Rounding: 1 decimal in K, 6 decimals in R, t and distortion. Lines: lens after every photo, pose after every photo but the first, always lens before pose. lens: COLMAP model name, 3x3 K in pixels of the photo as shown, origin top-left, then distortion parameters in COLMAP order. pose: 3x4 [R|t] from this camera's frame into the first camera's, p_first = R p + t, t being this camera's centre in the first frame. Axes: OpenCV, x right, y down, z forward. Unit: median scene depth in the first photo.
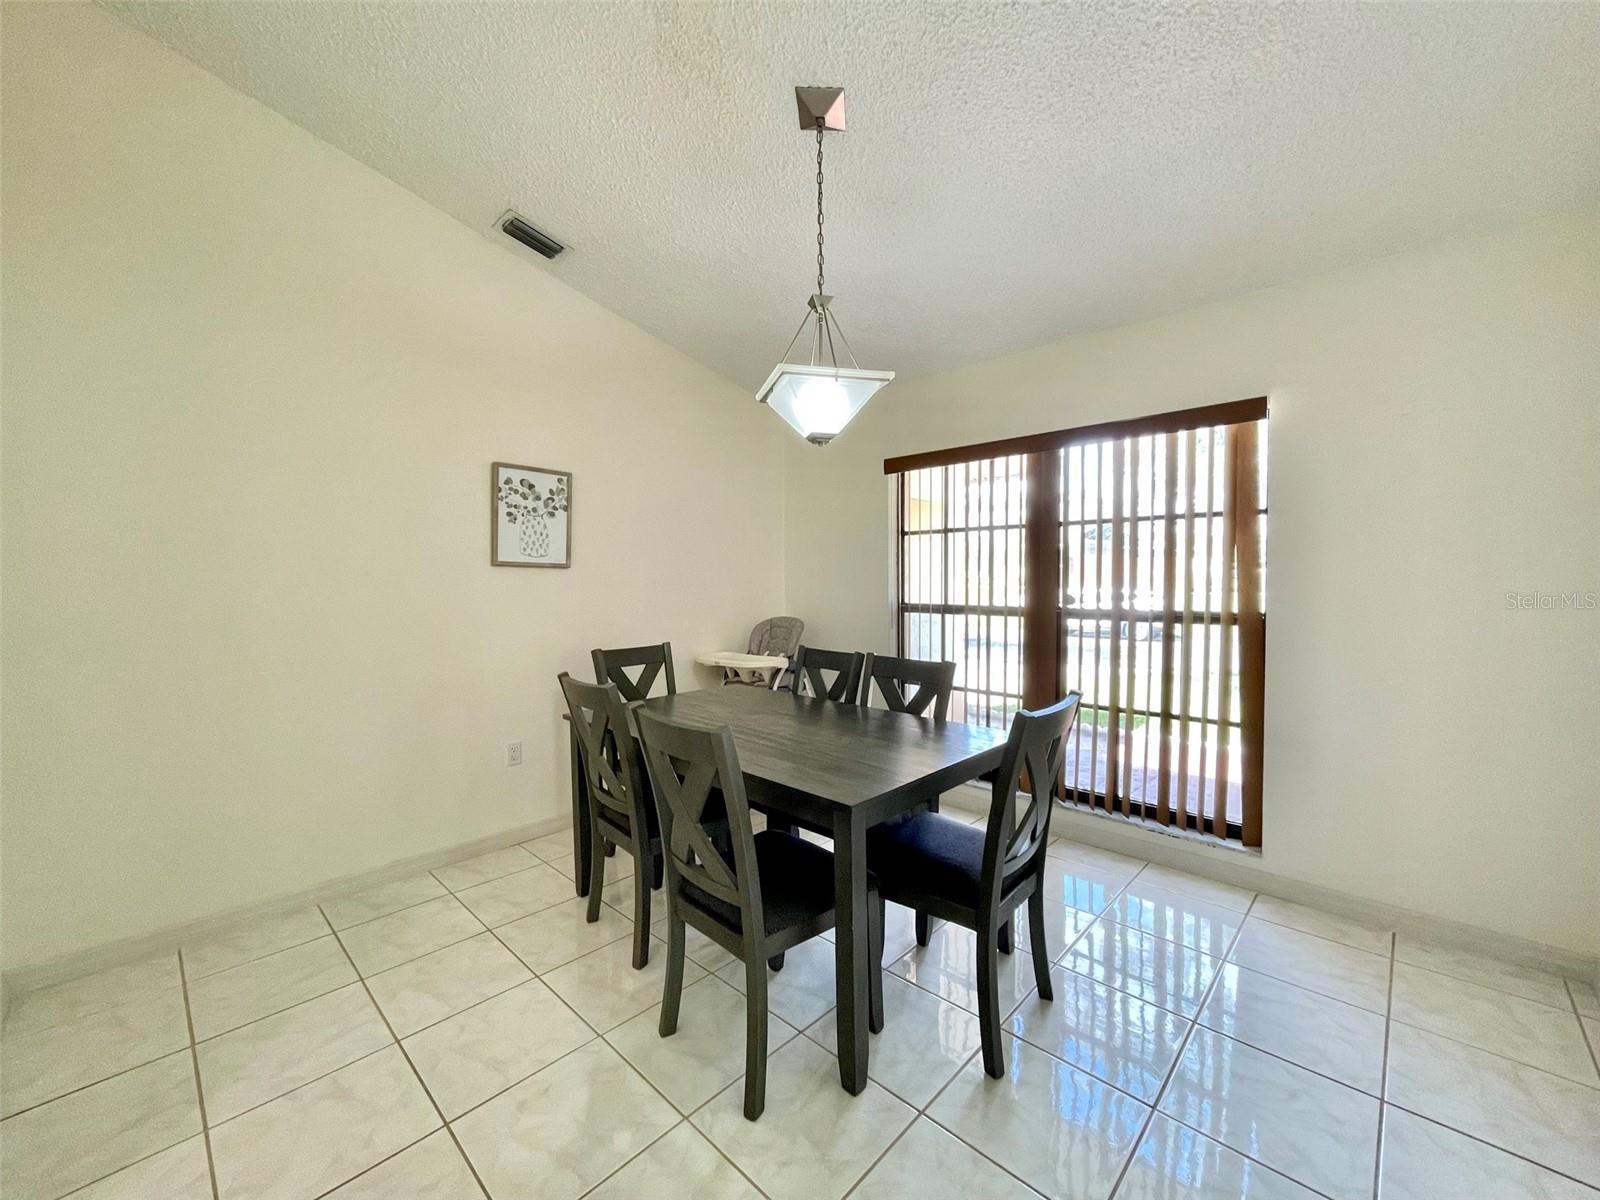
lens RADIAL K [[644.0, 0, 795.3], [0, 644.0, 603.4], [0, 0, 1]] dist [0.001934, -0.003359]
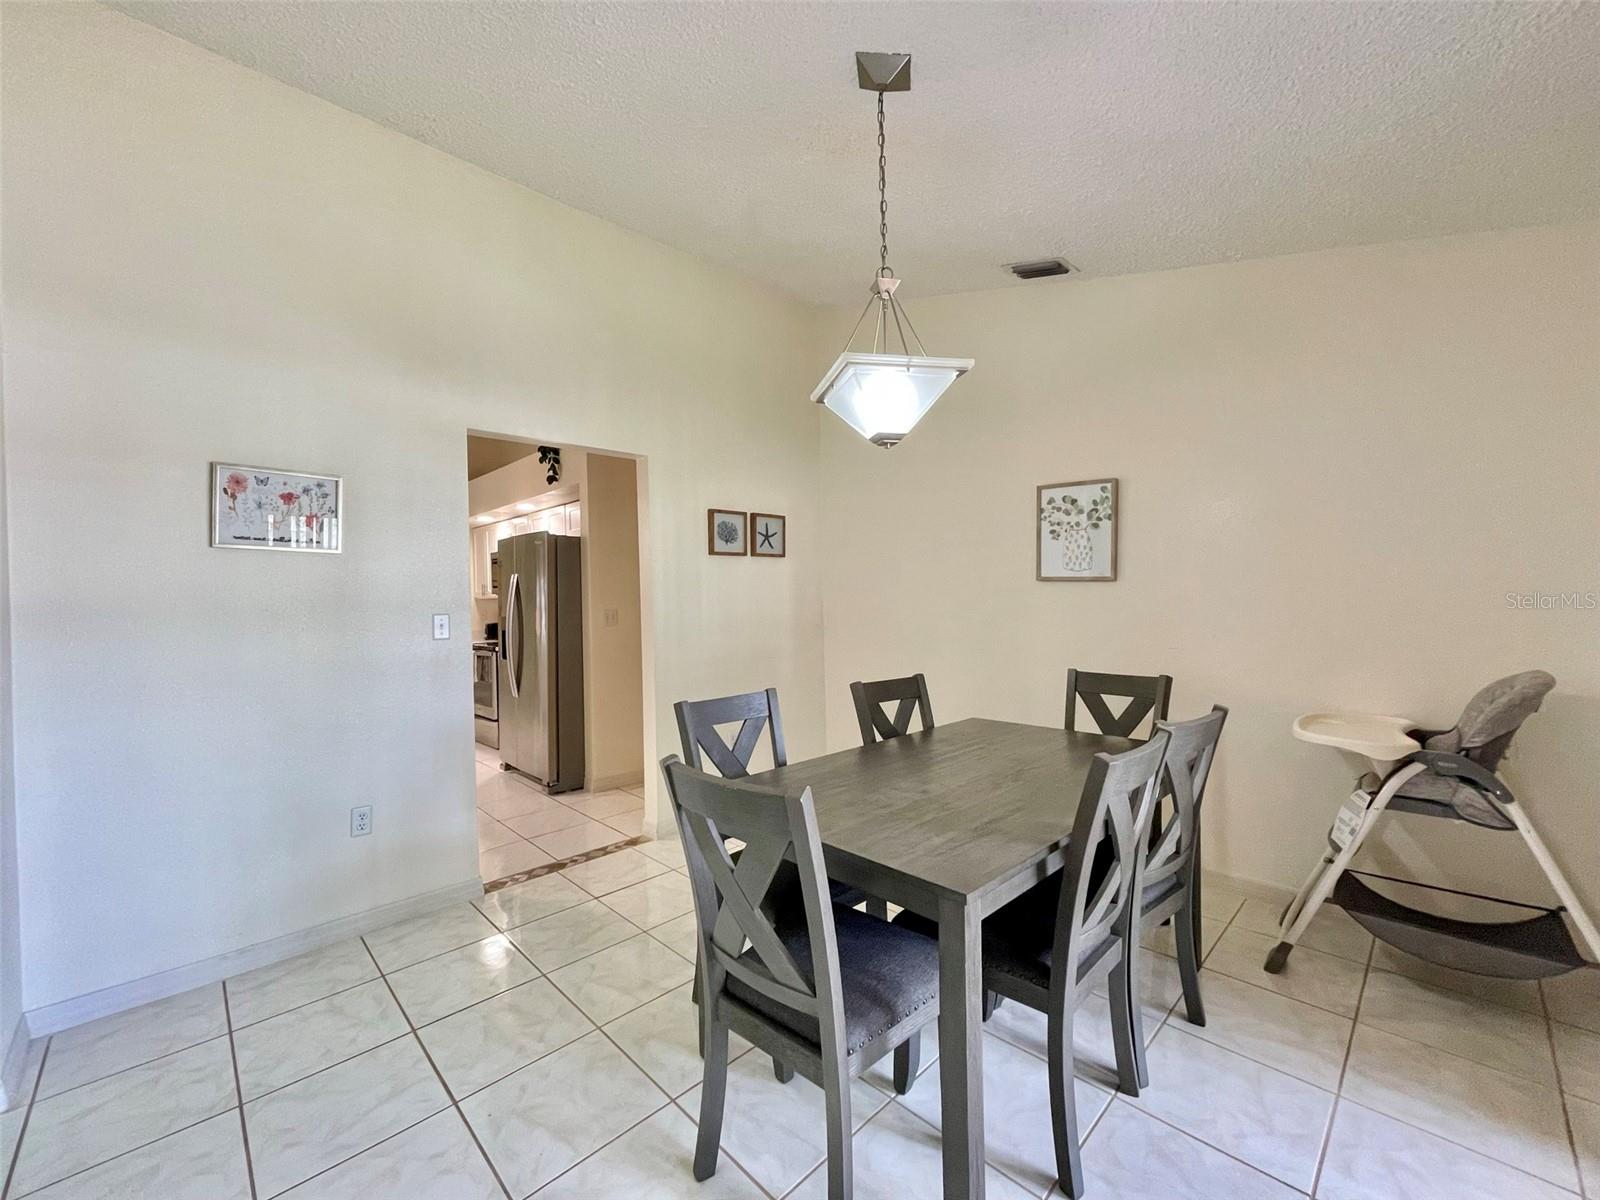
lens RADIAL K [[648.3, 0, 797.2], [0, 648.3, 597.1], [0, 0, 1]] dist [-0.009235, -0.000098]
pose [[-0.031311, 0.009616, -0.999463, 0.616885], [-0.029301, 0.999515, 0.010534, -0.029835], [0.999080, 0.029616, -0.031014, 0.603856]]
